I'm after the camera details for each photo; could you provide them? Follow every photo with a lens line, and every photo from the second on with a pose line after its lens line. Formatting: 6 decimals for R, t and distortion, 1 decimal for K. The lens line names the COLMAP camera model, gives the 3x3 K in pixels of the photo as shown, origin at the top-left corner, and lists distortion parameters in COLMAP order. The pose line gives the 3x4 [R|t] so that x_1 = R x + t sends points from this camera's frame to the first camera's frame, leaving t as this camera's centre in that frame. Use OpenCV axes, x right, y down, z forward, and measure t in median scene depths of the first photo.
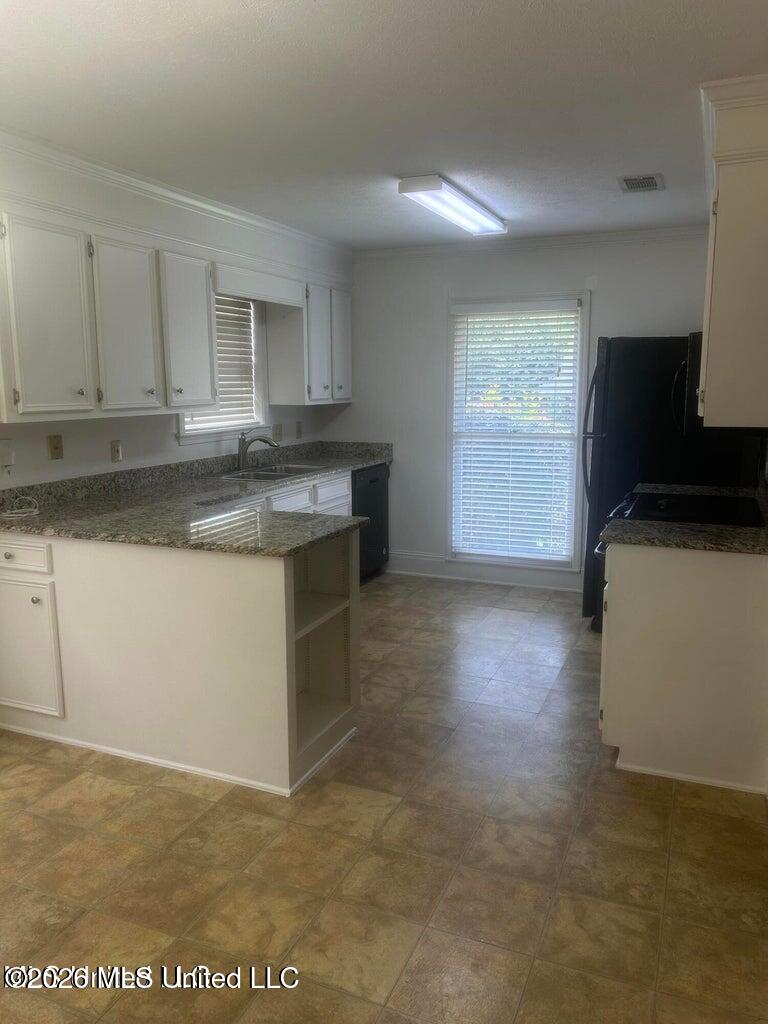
lens RADIAL K [[780.5, 0, 381.1], [0, 780.5, 505.0], [0, 0, 1]] dist [0.041997, -0.021194]
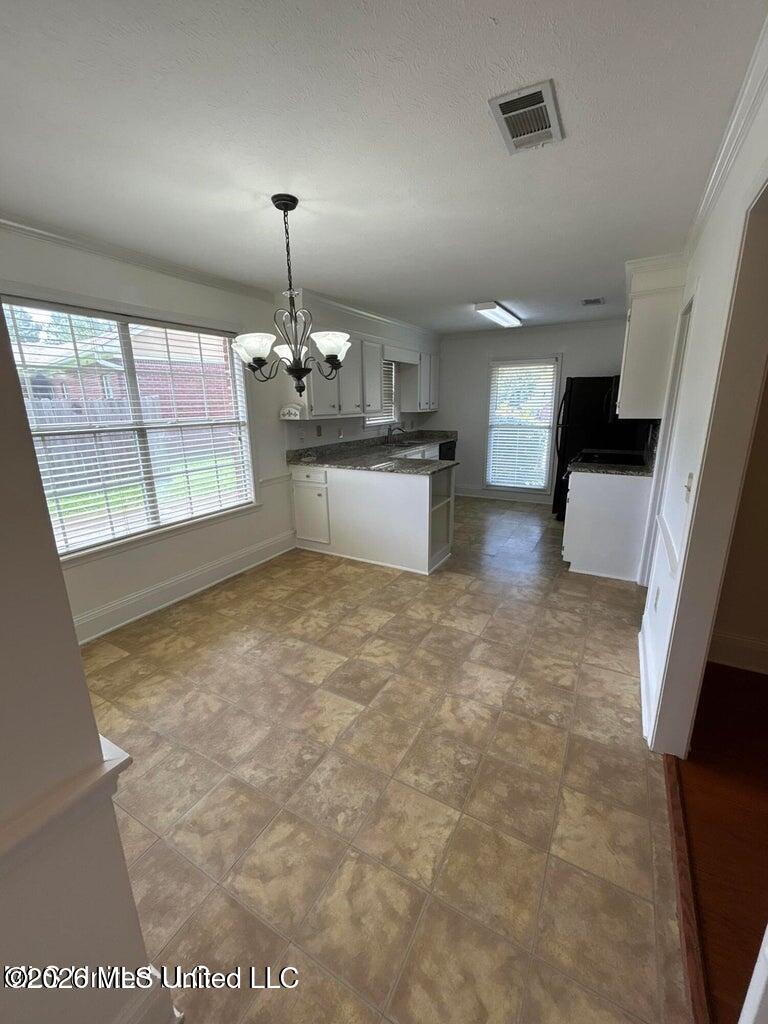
lens RADIAL K [[417.2, 0, 384.1], [0, 417.2, 506.9], [0, 0, 1]] dist [0.011237, -0.000543]
pose [[0.993710, 0.018253, -0.110484, -0.100652], [-0.008177, 0.995819, 0.090977, 0.040687], [0.111683, -0.089501, 0.989705, -0.239055]]
